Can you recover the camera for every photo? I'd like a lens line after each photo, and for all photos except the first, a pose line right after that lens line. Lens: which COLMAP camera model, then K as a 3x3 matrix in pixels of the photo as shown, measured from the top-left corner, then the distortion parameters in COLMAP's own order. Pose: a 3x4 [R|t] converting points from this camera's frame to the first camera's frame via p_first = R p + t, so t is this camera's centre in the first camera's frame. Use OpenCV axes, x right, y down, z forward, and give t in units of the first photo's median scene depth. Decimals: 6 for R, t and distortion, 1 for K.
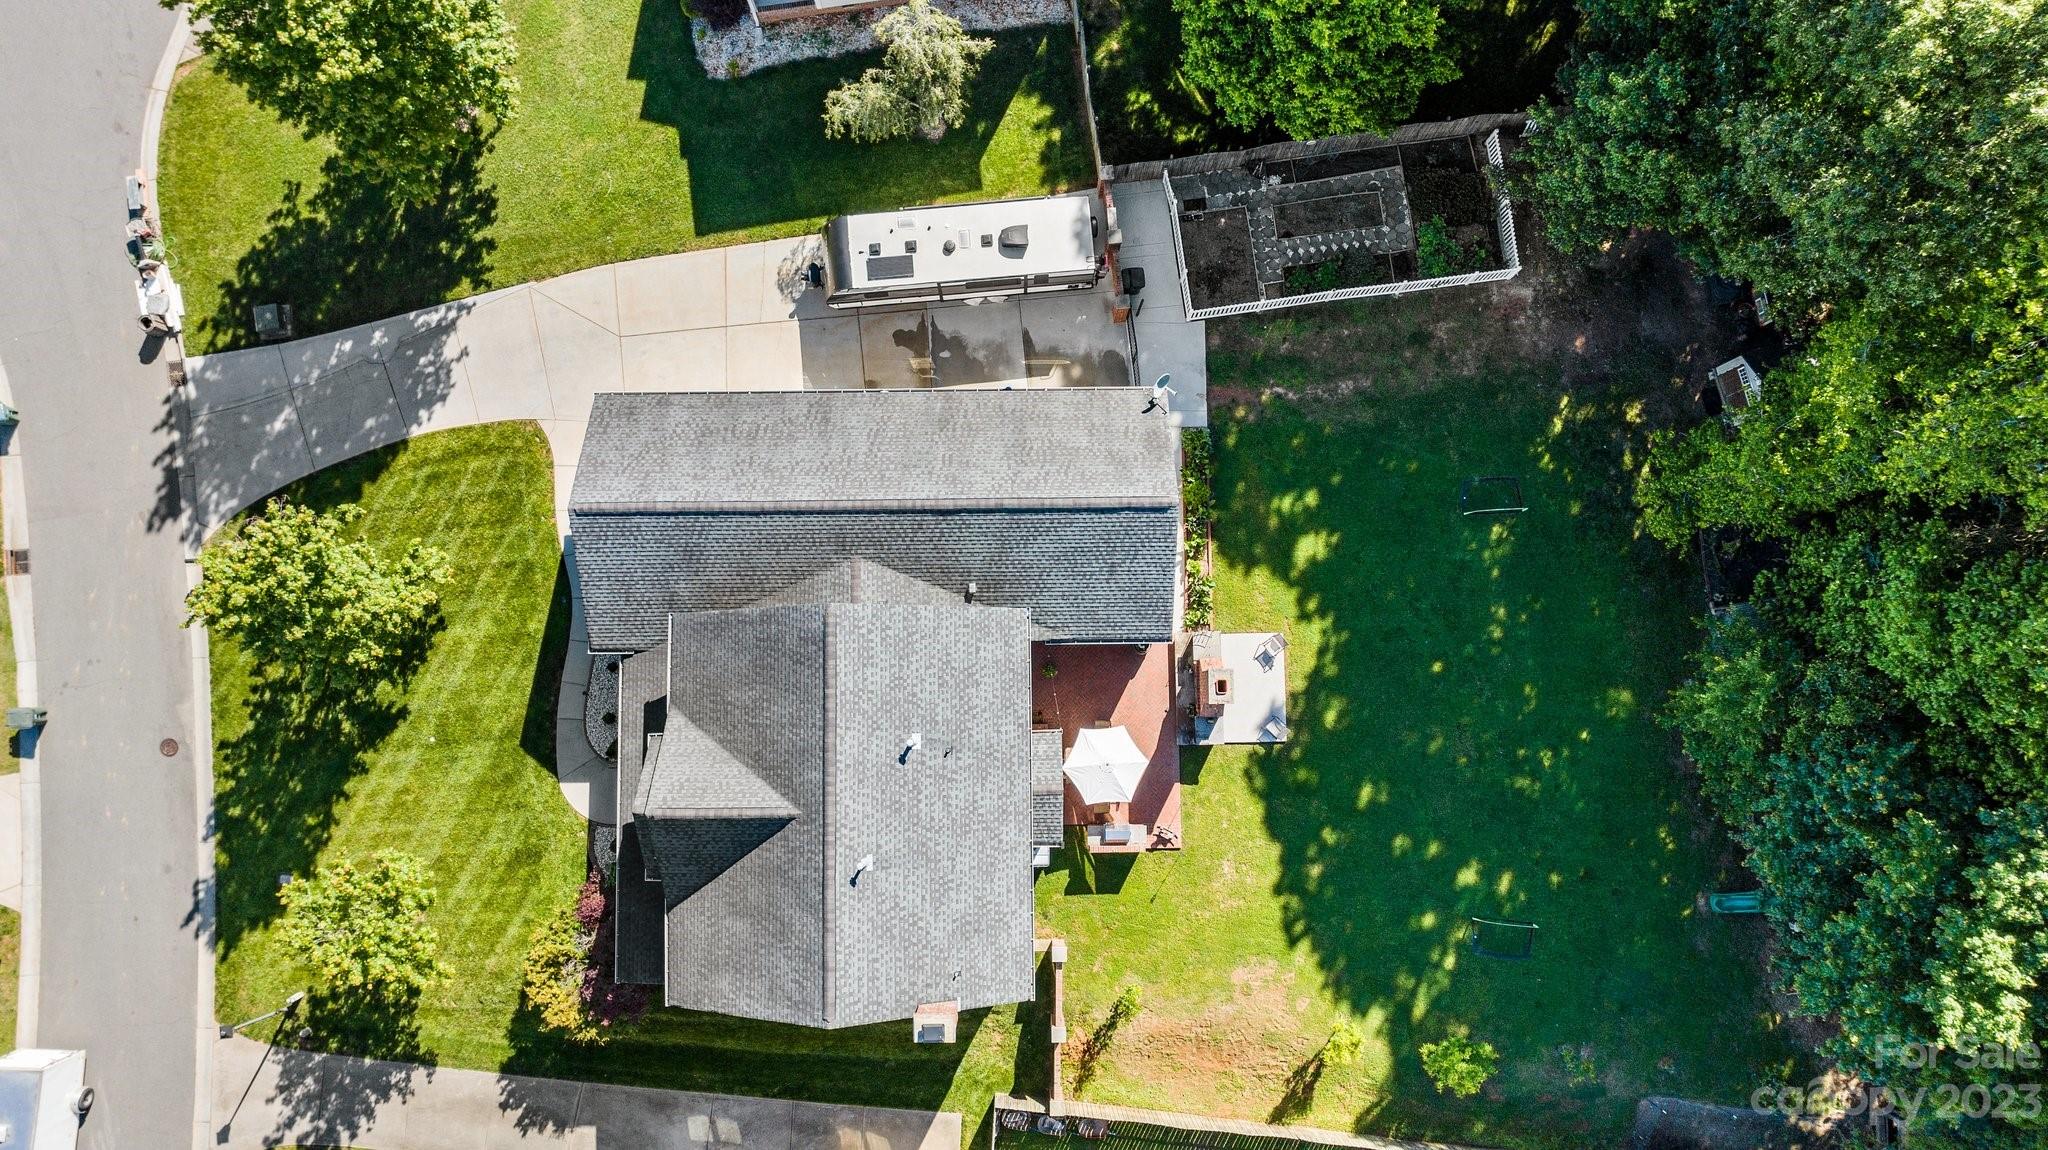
lens RADIAL K [[1451.7, 0, 1022.4], [0, 1451.7, 575.7], [0, 0, 1]] dist [-0.028631, 0.019515]
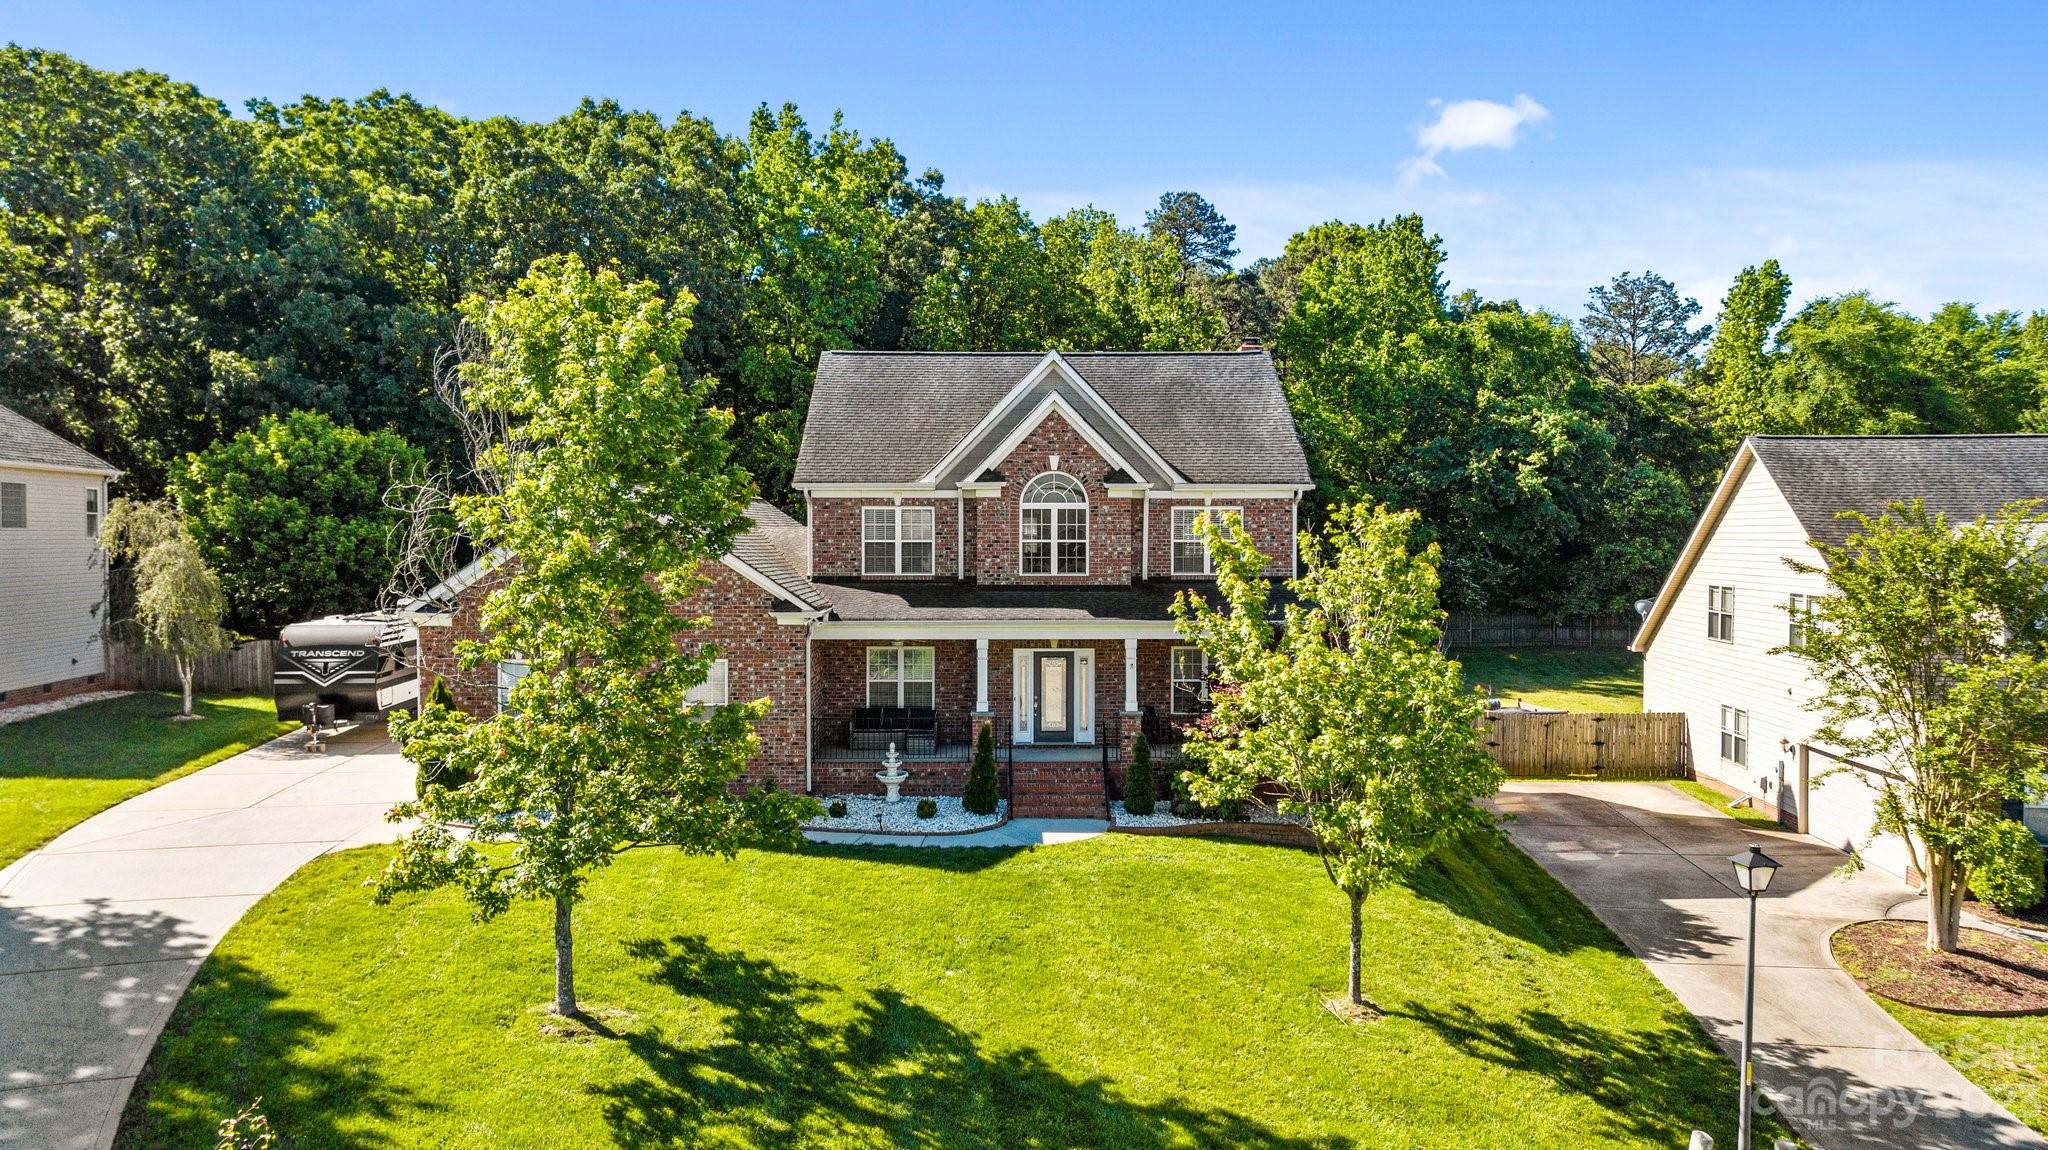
lens RADIAL K [[1451.7, 0, 1006.9], [0, 1451.7, 566.5], [0, 0, 1]] dist [-0.028631, 0.019515]
pose [[0.004665, -0.016552, 0.999852, -0.835249], [0.995645, 0.093174, -0.003103, 0.119325], [-0.093109, 0.995512, 0.016915, 0.868200]]
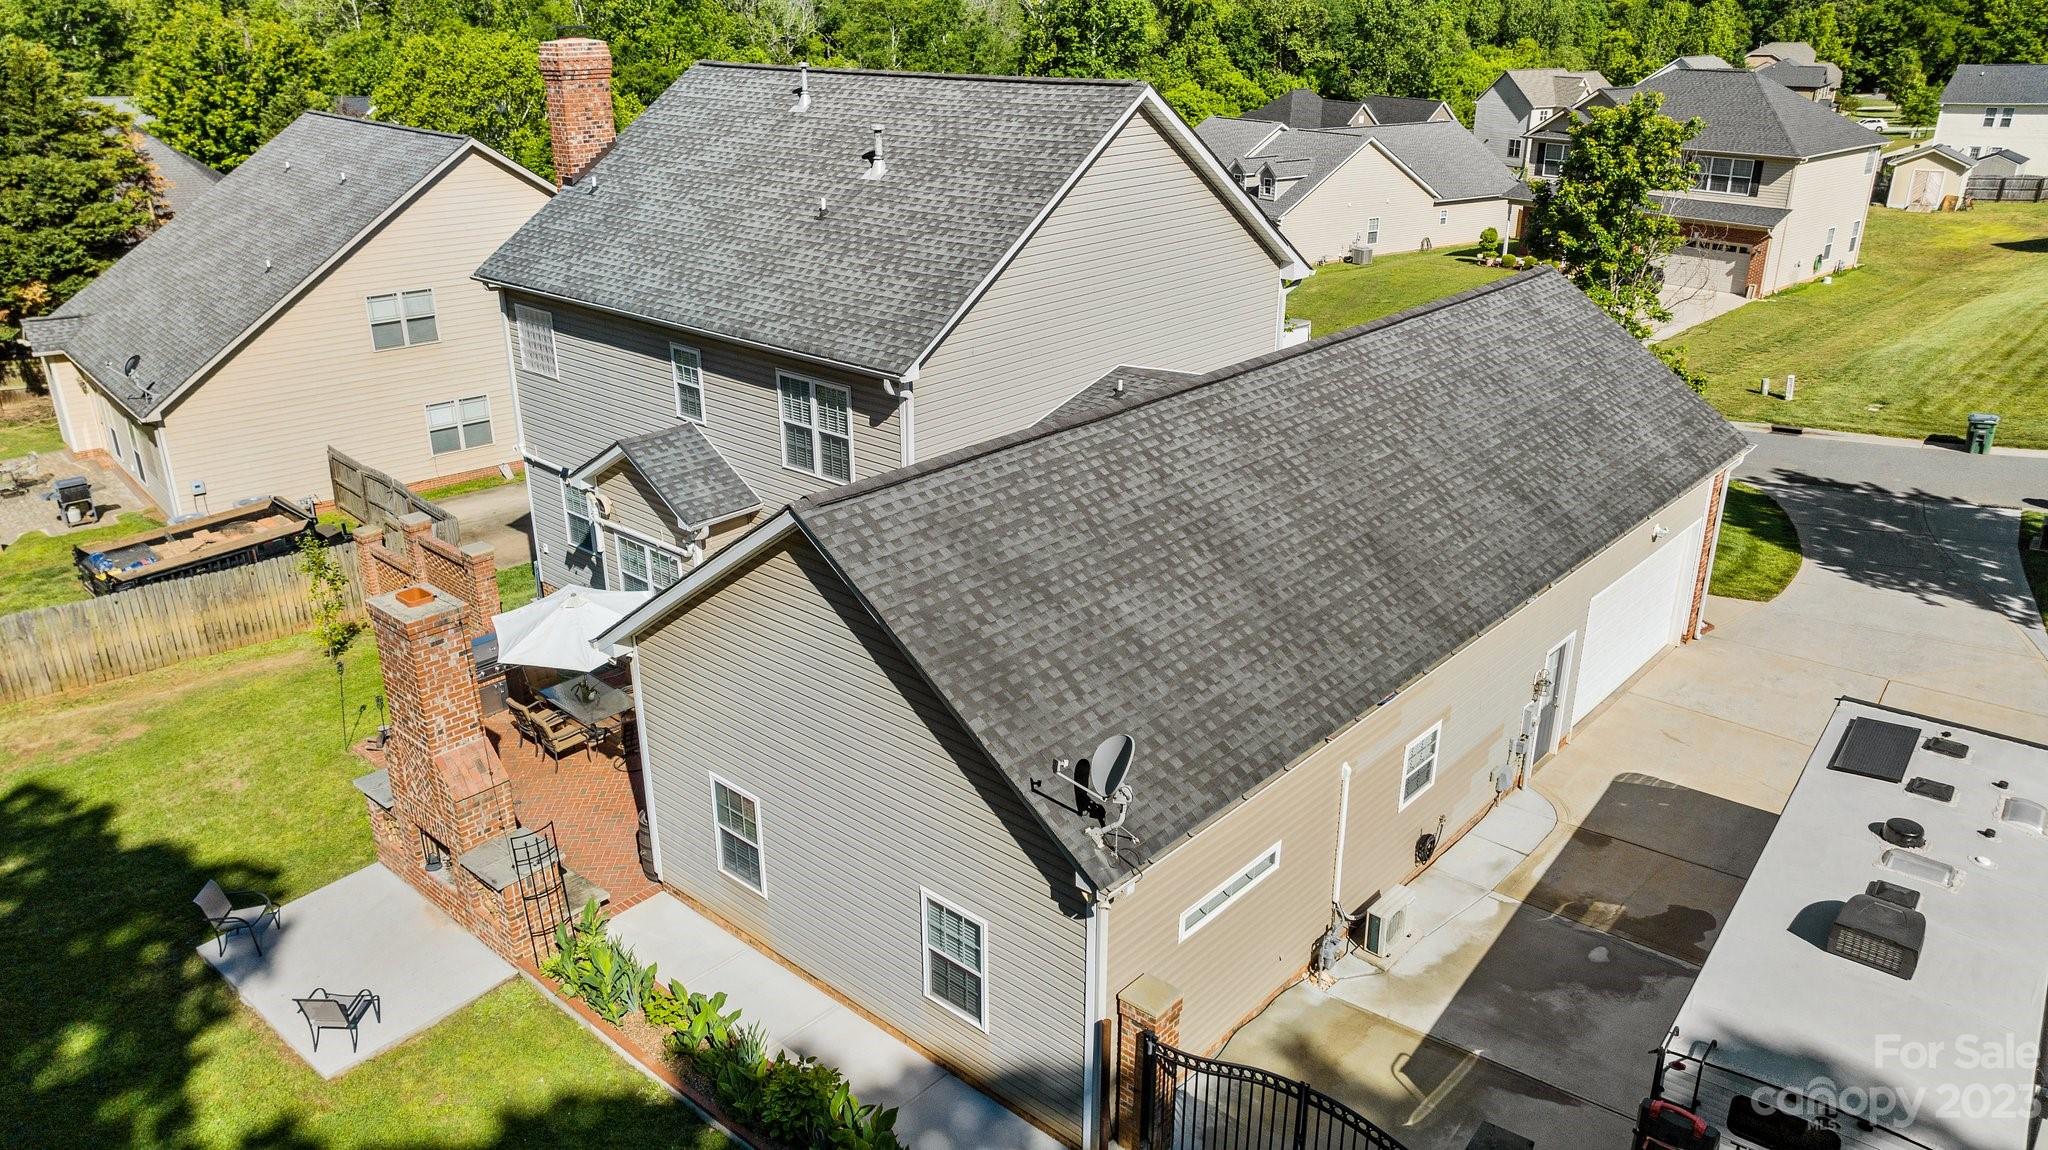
lens RADIAL K [[1451.7, 0, 1014.6], [0, 1451.7, 564.8], [0, 0, 1]] dist [-0.028631, 0.019515]
pose [[-0.673640, 0.274778, -0.686081, 0.259861], [-0.735035, -0.152335, 0.660695, -0.265618], [0.077030, 0.949364, 0.304590, 0.785158]]
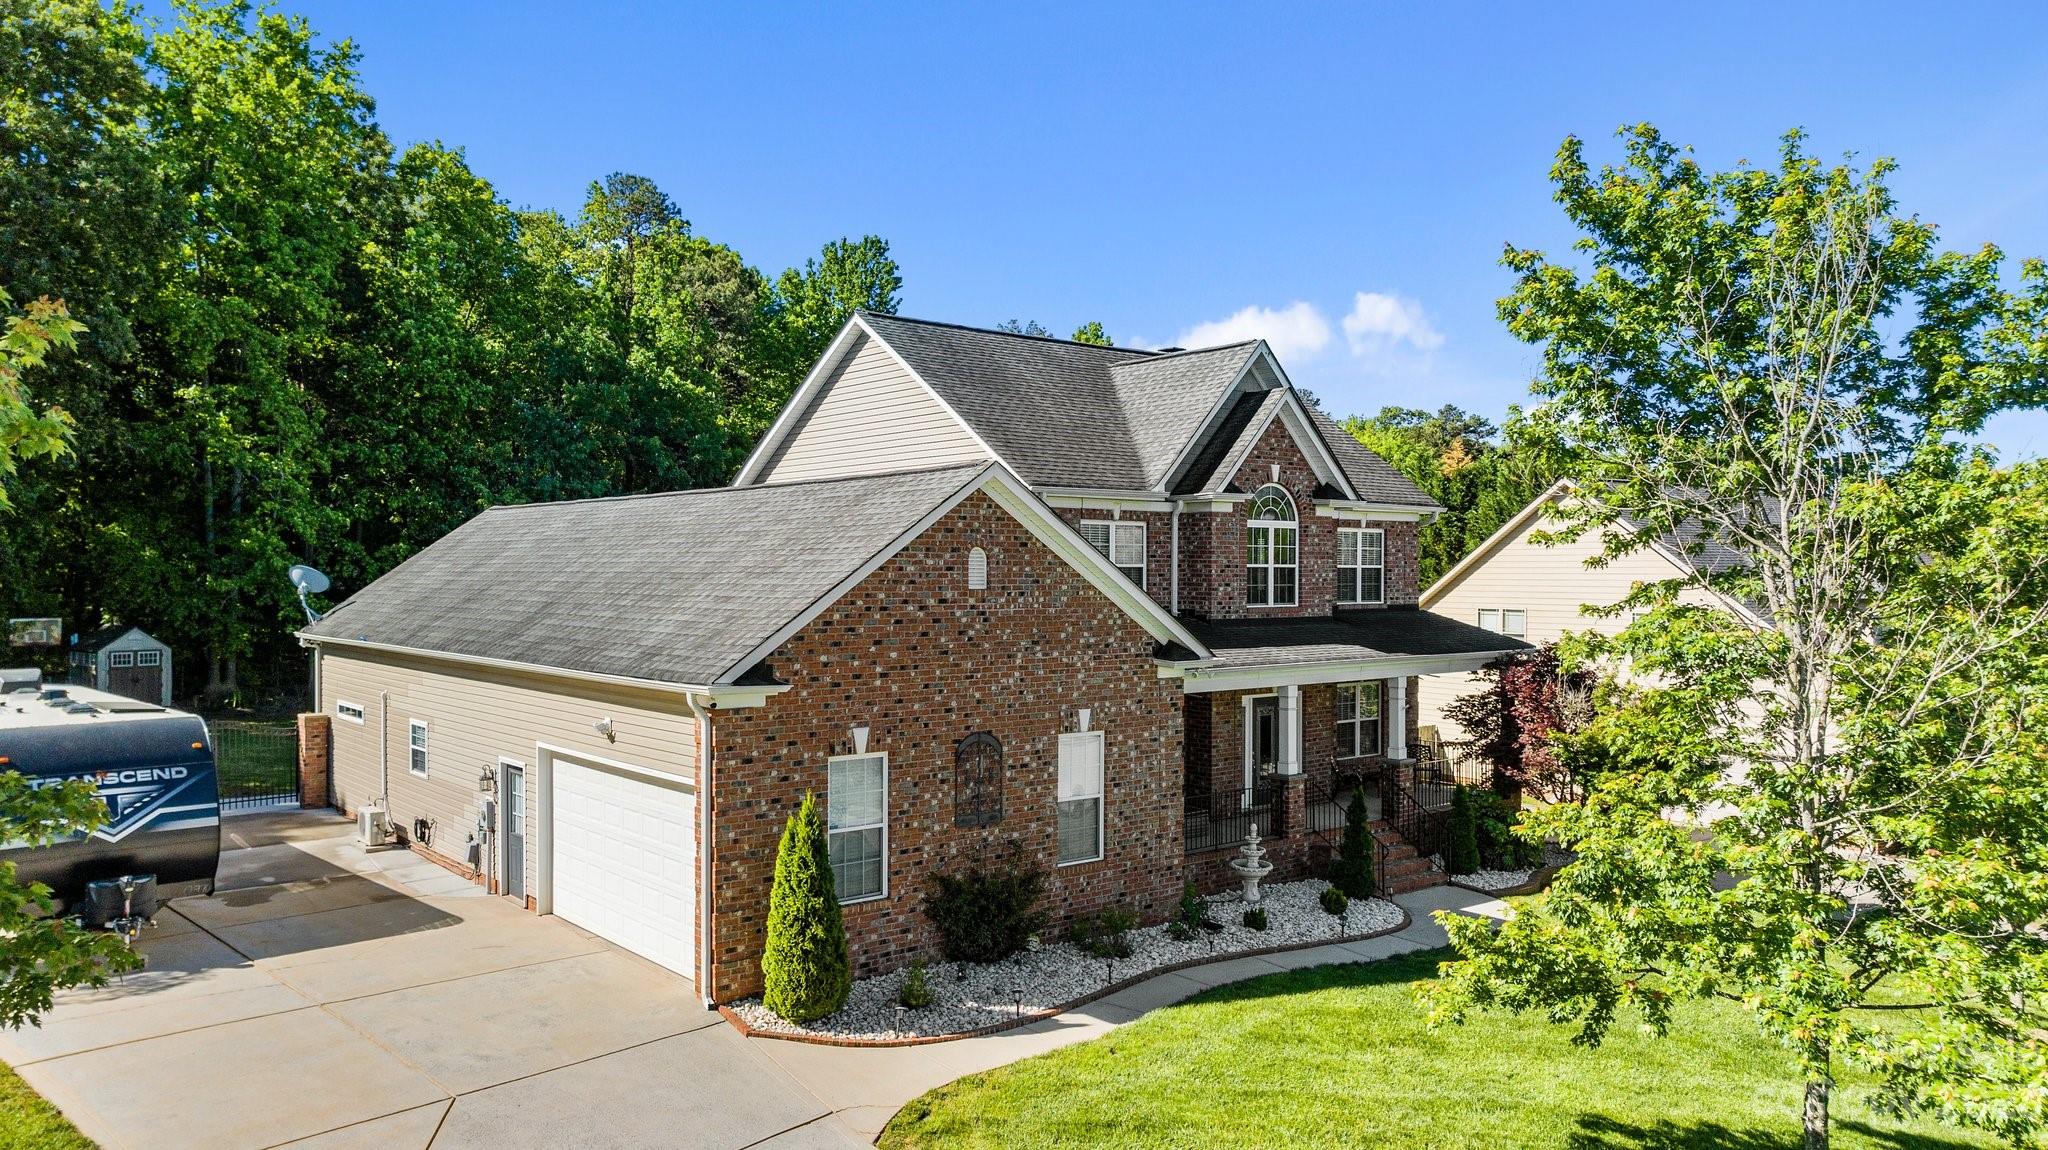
lens RADIAL K [[1451.7, 0, 1015.6], [0, 1451.7, 580.7], [0, 0, 1]] dist [-0.028631, 0.019515]
pose [[-0.626409, -0.001414, 0.779493, -0.563173], [0.776279, 0.089611, 0.623988, -0.265214], [-0.070733, 0.995976, -0.055036, 0.907079]]
